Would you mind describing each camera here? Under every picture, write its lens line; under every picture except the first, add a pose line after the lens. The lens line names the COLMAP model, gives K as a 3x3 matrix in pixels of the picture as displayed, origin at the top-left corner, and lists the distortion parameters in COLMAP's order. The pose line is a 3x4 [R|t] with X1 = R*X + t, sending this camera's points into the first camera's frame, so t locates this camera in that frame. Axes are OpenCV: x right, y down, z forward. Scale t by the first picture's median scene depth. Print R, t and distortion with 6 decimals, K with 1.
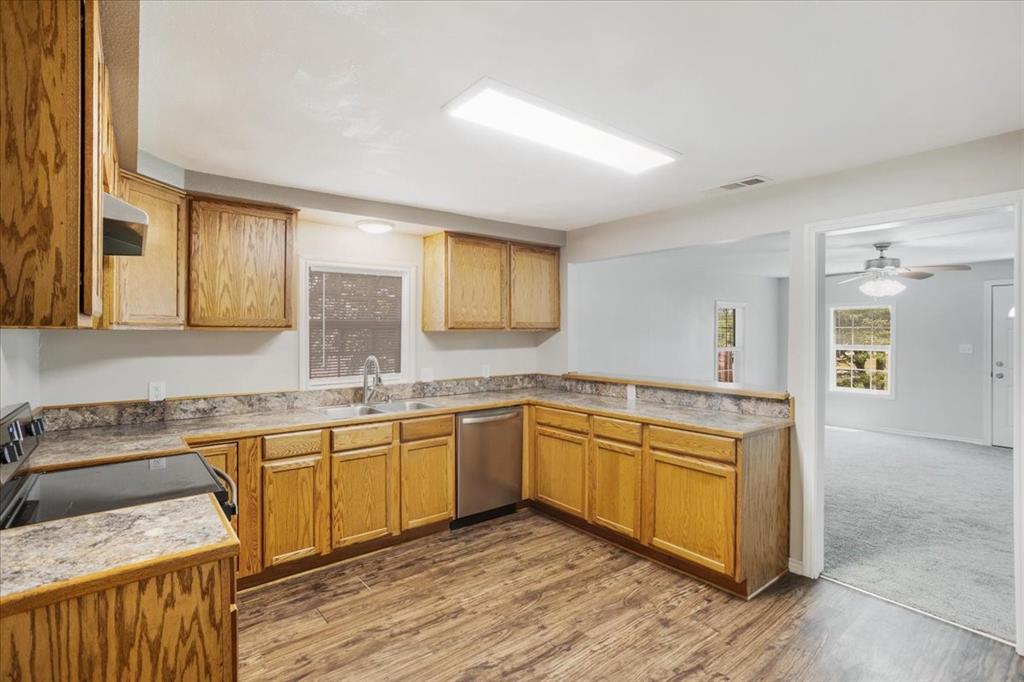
lens RADIAL K [[492.5, 0, 509.2], [0, 492.5, 333.2], [0, 0, 1]] dist [-0.037863, 0.014930]
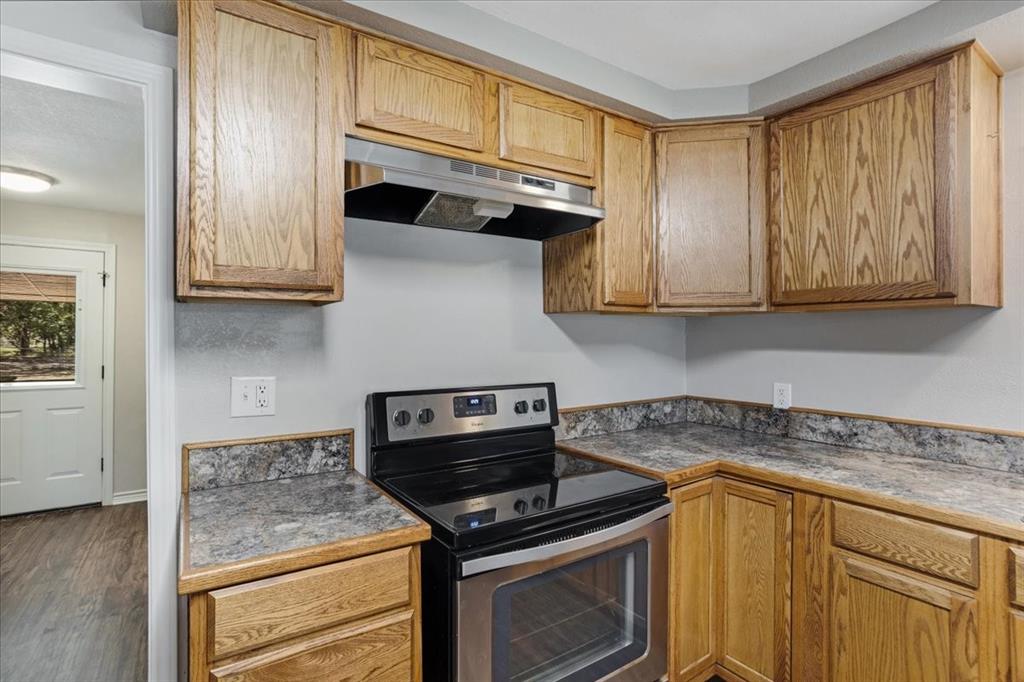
lens RADIAL K [[492.5, 0, 513.2], [0, 492.5, 333.1], [0, 0, 1]] dist [-0.037863, 0.014930]
pose [[-0.068368, -0.006110, -0.997641, 0.056198], [0.000429, 0.999981, -0.006154, 0.027209], [0.997660, -0.000849, -0.068364, 0.636396]]
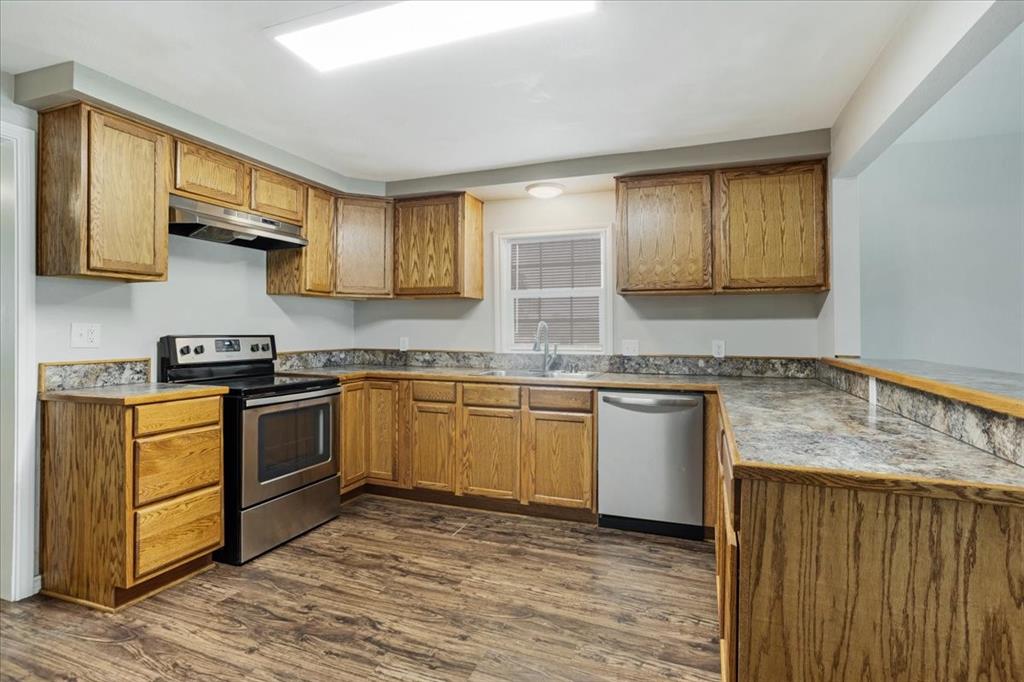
lens RADIAL K [[492.5, 0, 508.6], [0, 492.5, 325.0], [0, 0, 1]] dist [-0.037863, 0.014930]
pose [[0.519186, -0.003621, -0.854654, 0.649062], [-0.005586, 0.999955, -0.007630, 0.074221], [0.854643, 0.008736, 0.519143, 0.519658]]
